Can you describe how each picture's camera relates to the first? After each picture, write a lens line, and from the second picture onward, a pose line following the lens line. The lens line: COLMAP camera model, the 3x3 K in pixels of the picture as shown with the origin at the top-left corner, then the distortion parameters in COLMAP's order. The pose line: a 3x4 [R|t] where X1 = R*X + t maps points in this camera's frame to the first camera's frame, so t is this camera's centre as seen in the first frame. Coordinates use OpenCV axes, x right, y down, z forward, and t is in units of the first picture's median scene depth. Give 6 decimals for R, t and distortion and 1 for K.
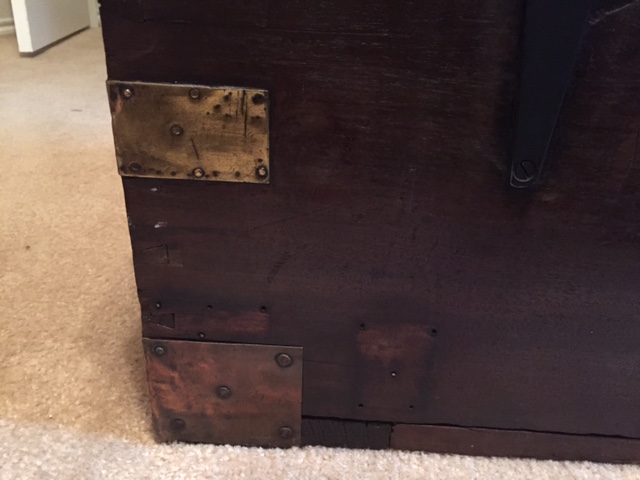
lens RADIAL K [[540.2, 0, 319.3], [0, 540.2, 239.3], [0, 0, 1]] dist [0.020029, -0.008714]
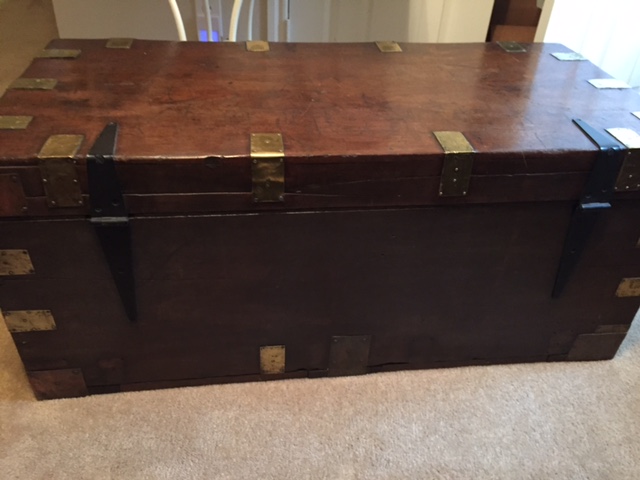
lens RADIAL K [[540.2, 0, 320.6], [0, 540.2, 240.1], [0, 0, 1]] dist [0.020029, -0.008714]
pose [[0.984375, -0.092372, 0.149911, 0.870460], [0.061276, 0.977845, 0.200162, -0.996950], [-0.165079, -0.187848, 0.968226, -1.990871]]
